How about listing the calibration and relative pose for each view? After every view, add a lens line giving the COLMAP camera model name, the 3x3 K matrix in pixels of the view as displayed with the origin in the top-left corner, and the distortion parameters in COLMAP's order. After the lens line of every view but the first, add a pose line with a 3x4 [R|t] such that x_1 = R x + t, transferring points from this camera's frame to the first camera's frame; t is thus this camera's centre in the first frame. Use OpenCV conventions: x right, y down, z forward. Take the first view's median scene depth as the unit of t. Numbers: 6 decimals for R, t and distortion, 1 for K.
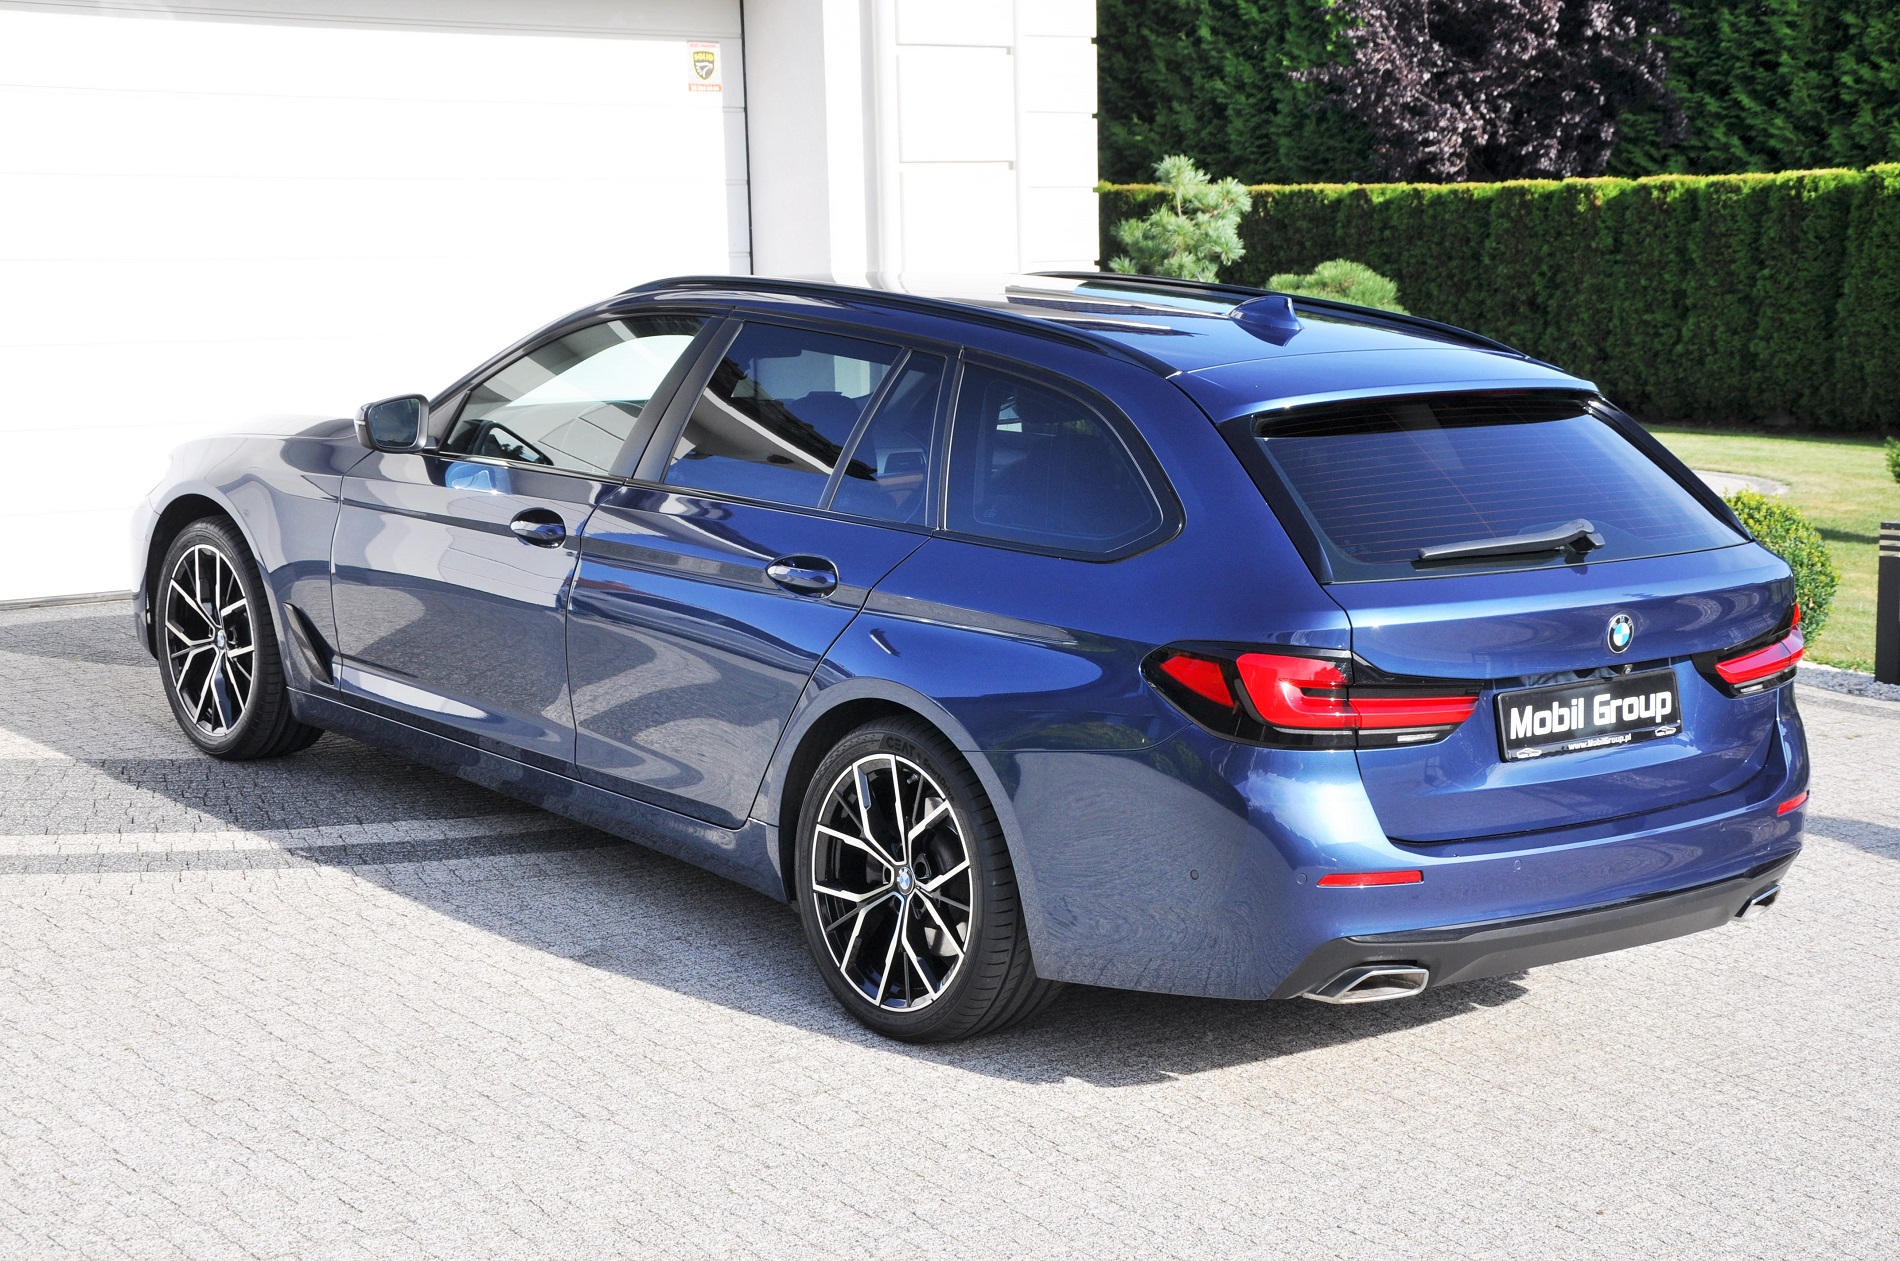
lens RADIAL K [[3270.2, 0, 950.0], [0, 3270.2, 630.5], [0, 0, 1]] dist [0.212522, 0.959274]
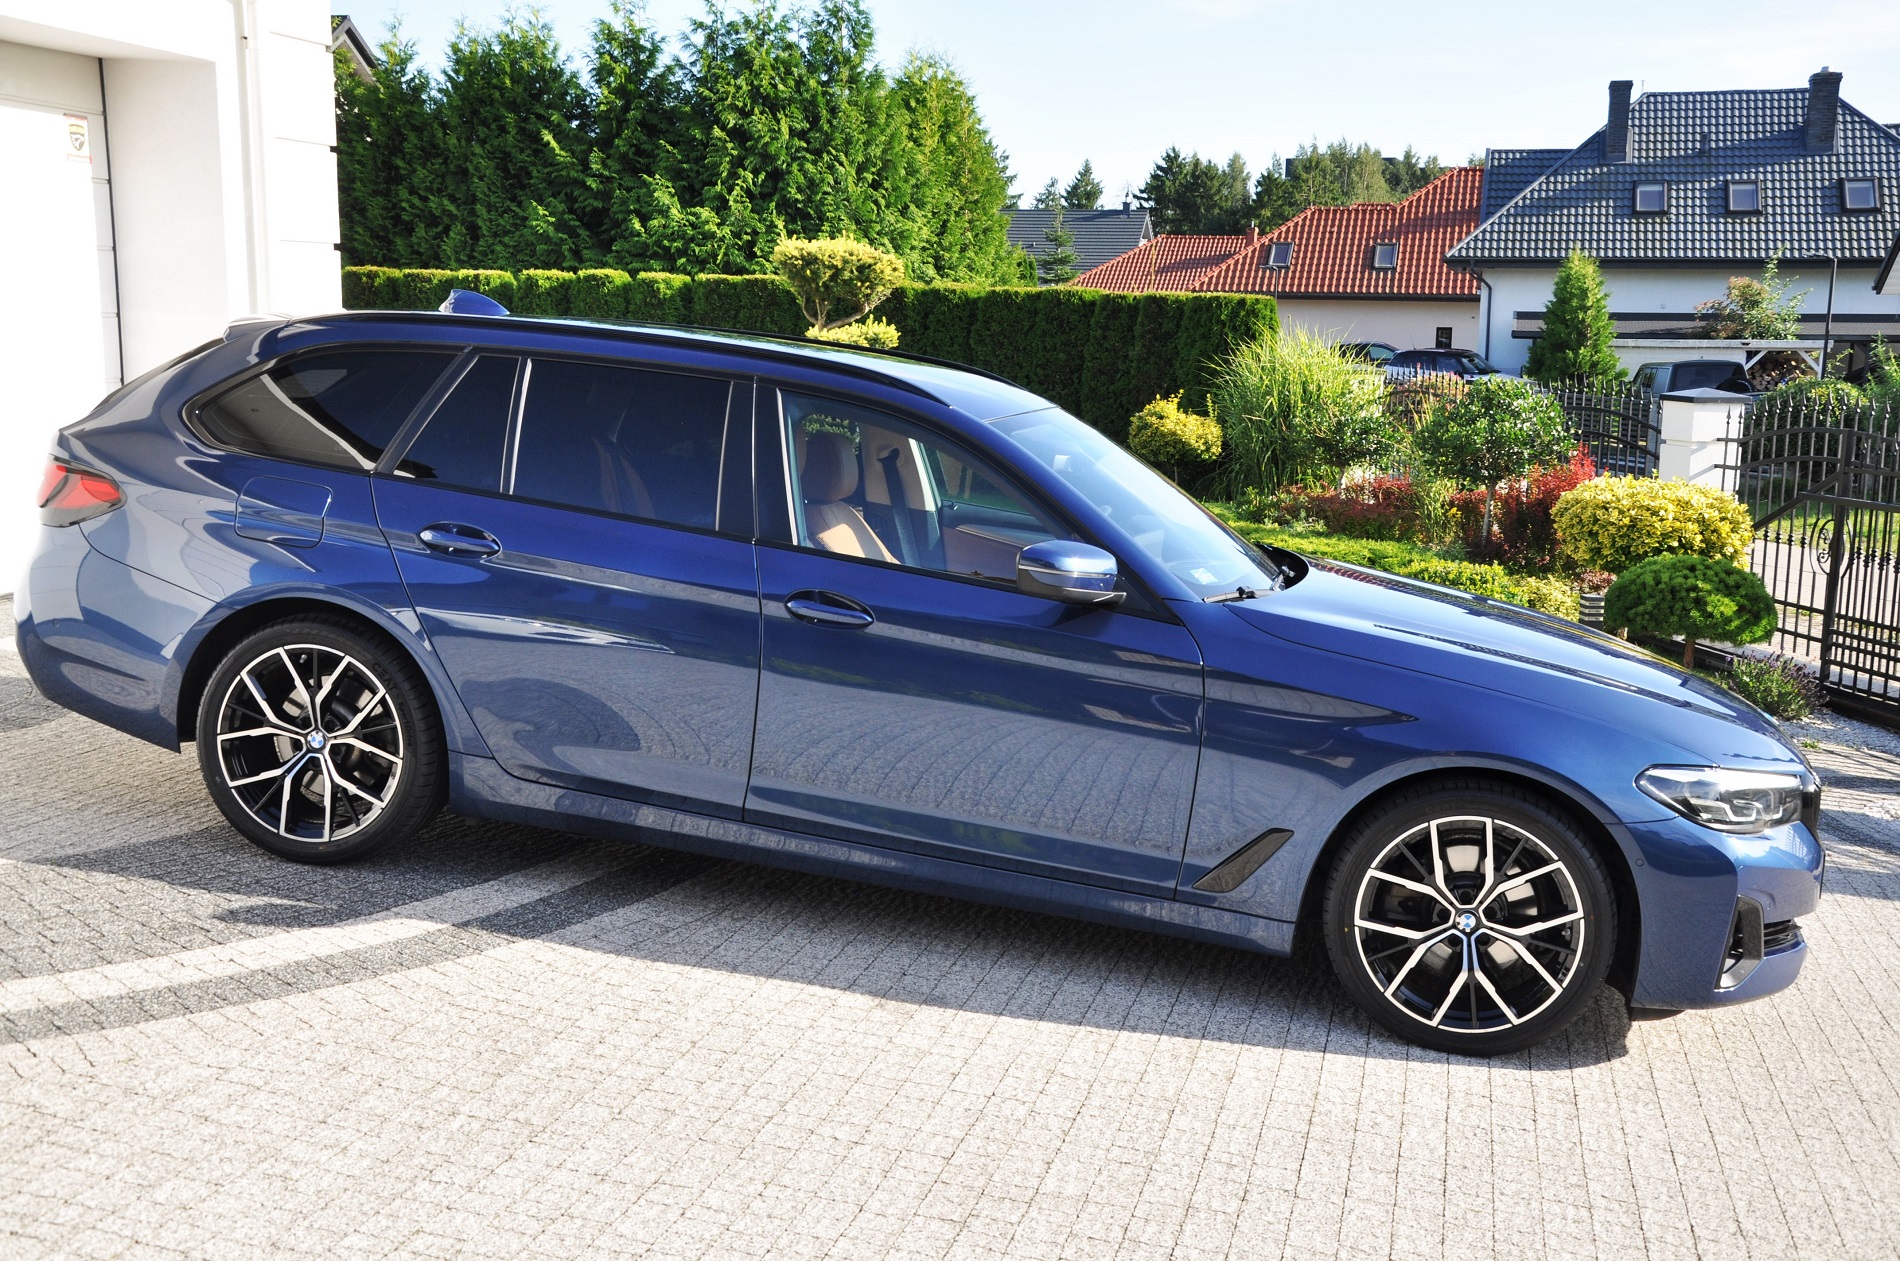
lens RADIAL K [[2202.4, 0, 970.4], [0, 2202.4, 636.8], [0, 0, 1]] dist [-0.015030, 0.375350]
pose [[0.780292, -0.060181, 0.622513, -0.432921], [0.039983, 0.998124, 0.046377, -0.043392], [-0.624136, -0.011297, 0.781234, 0.346106]]
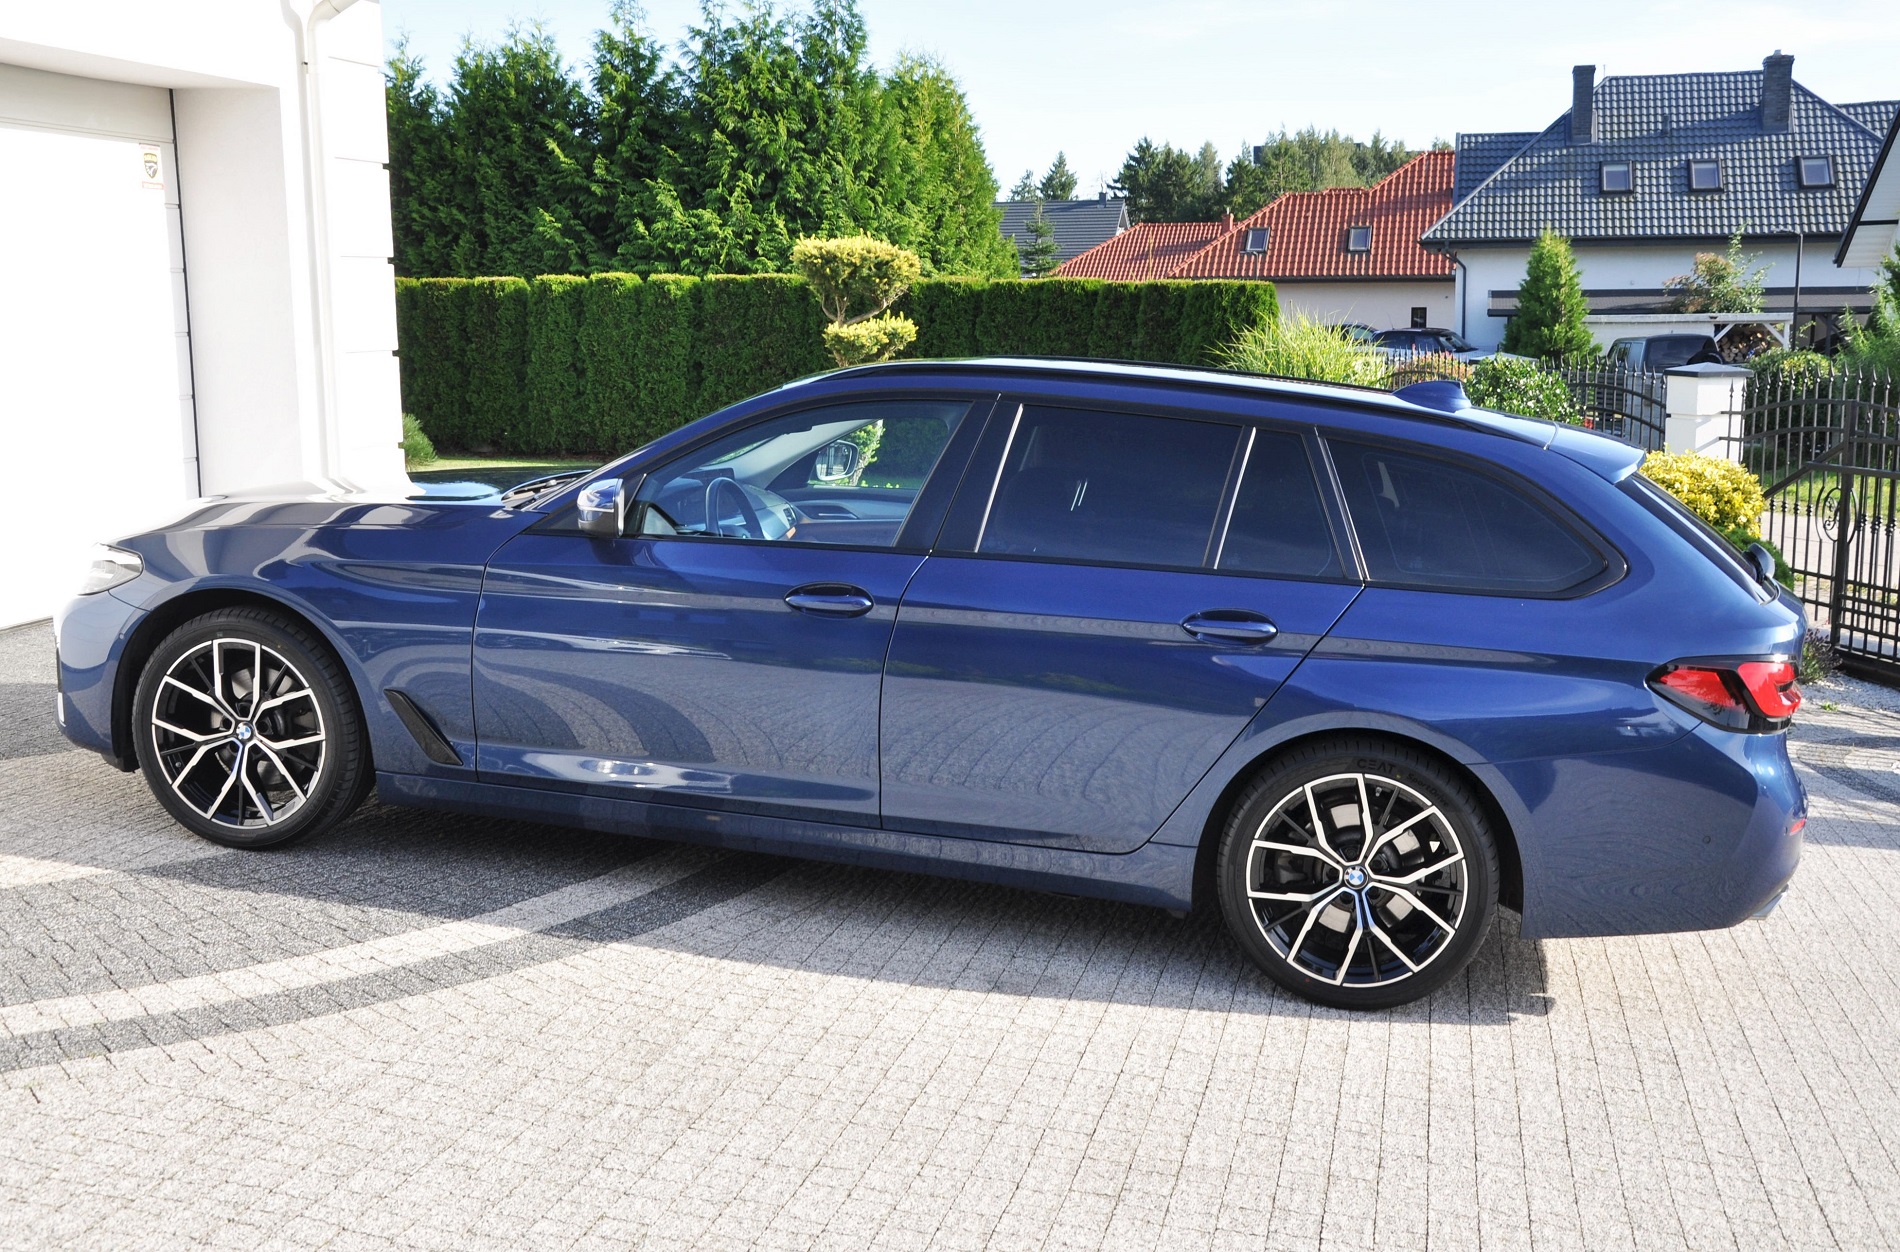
lens RADIAL K [[2158.2, 0, 950.0], [0, 2158.2, 626.0], [0, 0, 1]] dist [-0.064288, 0.264088]
pose [[0.778682, -0.081899, 0.622050, -0.460535], [0.065773, 0.996637, 0.048881, -0.047241], [-0.623961, 0.002851, 0.781450, 0.366052]]
